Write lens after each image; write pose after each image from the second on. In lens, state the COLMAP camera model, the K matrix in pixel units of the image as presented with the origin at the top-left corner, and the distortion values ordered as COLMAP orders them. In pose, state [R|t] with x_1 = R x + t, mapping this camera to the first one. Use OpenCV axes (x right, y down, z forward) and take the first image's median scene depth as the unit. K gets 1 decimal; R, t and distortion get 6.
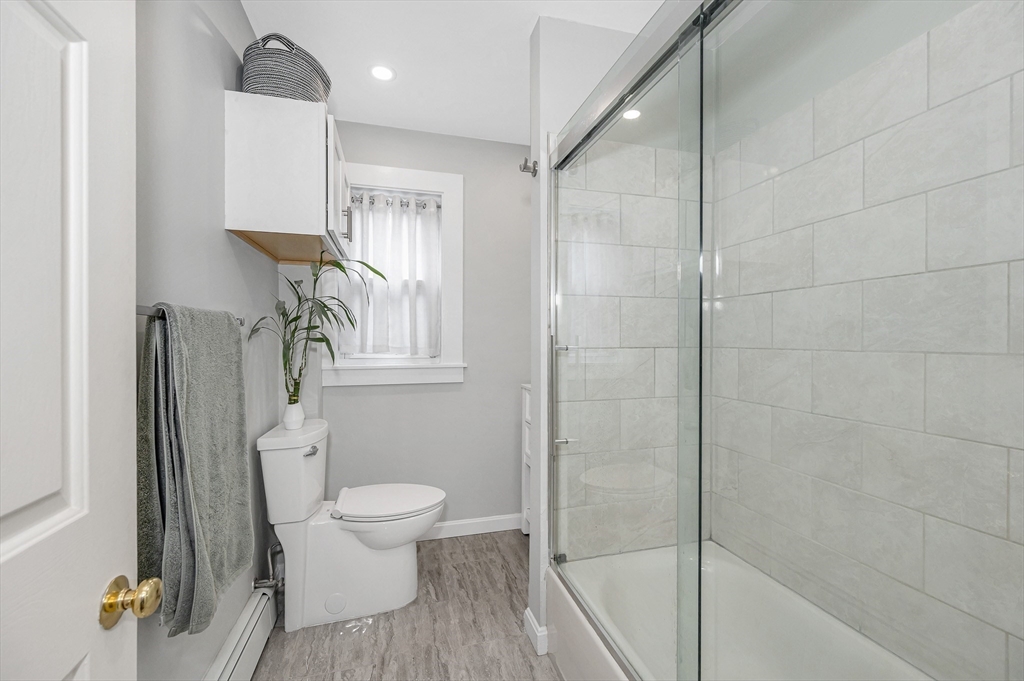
lens RADIAL K [[417.2, 0, 526.5], [0, 417.2, 343.5], [0, 0, 1]] dist [-0.000765, -0.000001]
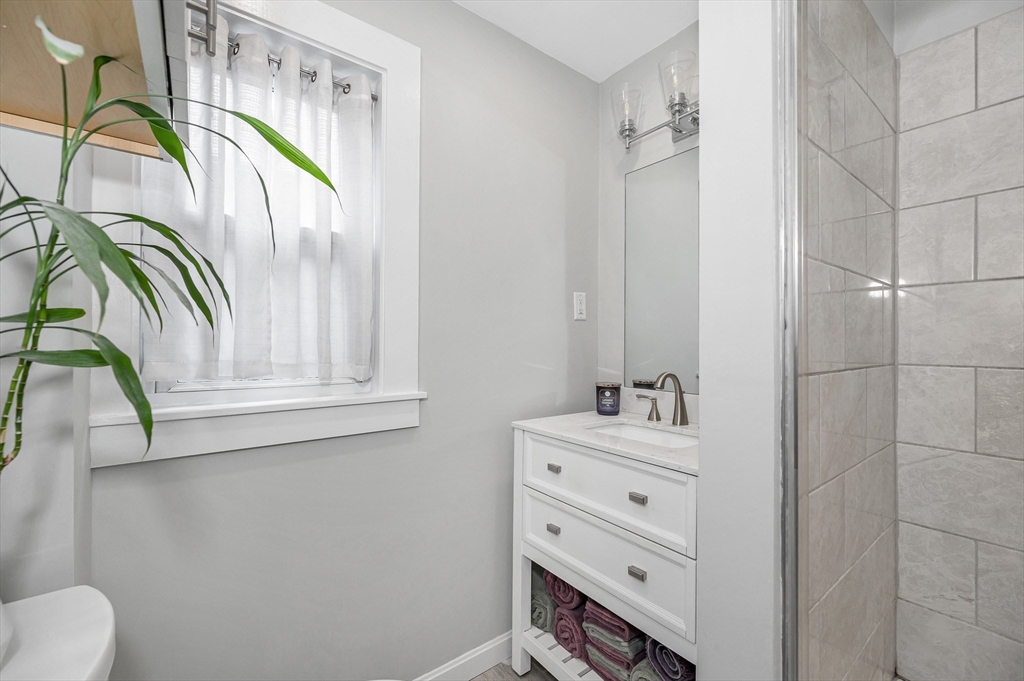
lens RADIAL K [[415.8, 0, 512.0], [0, 415.8, 340.5], [0, 0, 1]] dist [0.000317, -0.000426]
pose [[0.942019, 0.005354, 0.335518, -0.228866], [-0.001370, 0.999926, -0.012111, -0.013281], [-0.335558, 0.010950, 0.941956, 0.457512]]
